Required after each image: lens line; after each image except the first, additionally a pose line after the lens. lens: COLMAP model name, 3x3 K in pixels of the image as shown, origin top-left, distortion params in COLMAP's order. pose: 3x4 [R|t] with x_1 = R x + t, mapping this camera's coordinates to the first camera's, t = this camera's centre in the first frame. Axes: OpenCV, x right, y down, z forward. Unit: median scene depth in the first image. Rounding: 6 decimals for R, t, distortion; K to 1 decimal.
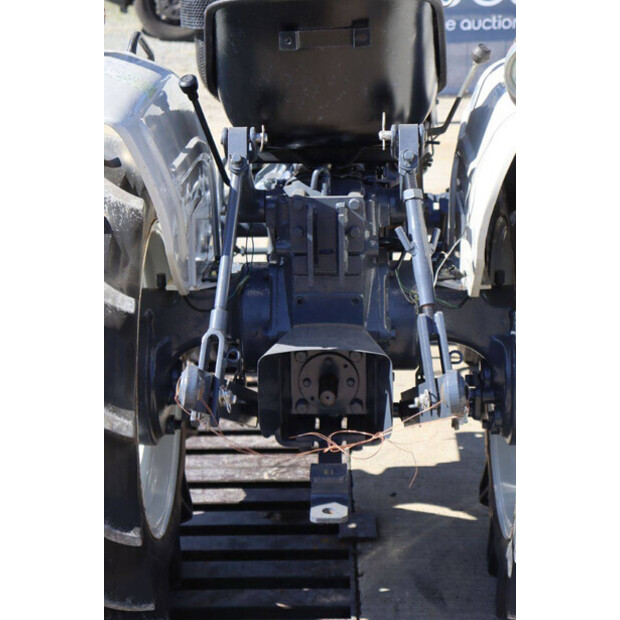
lens RADIAL K [[1450.8, 0, 305.8], [0, 1450.8, 310.8], [0, 0, 1]] dist [0.457202, 0.000000]
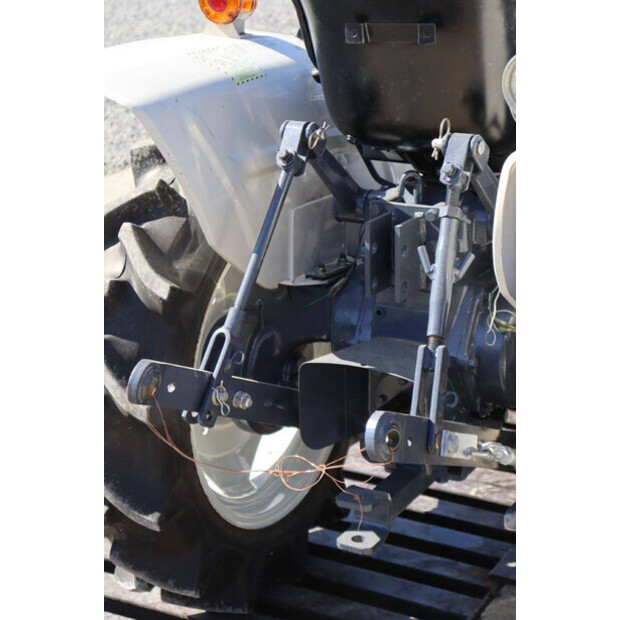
lens RADIAL K [[1405.1, 0, 309.9], [0, 1405.1, 306.9], [0, 0, 1]] dist [0.368386, 0.000000]
pose [[0.881322, 0.142513, -0.450512, 0.367137], [-0.133673, 0.989683, 0.051573, -0.051166], [0.453214, 0.014768, 0.891279, 0.174832]]
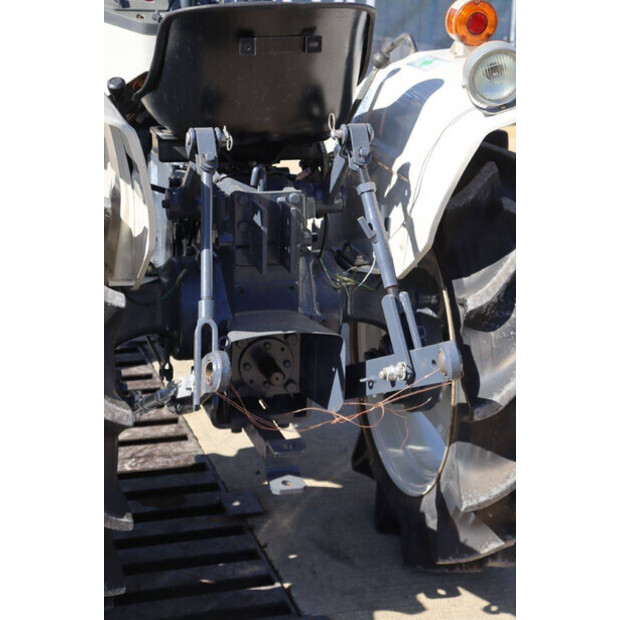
lens RADIAL K [[1450.8, 0, 310.9], [0, 1450.8, 311.7], [0, 0, 1]] dist [0.457202, 0.000000]
pose [[0.950719, -0.049916, 0.306008, -0.285368], [0.049963, 0.998722, 0.007687, 0.003159], [-0.306001, 0.007981, 0.951998, -0.031131]]
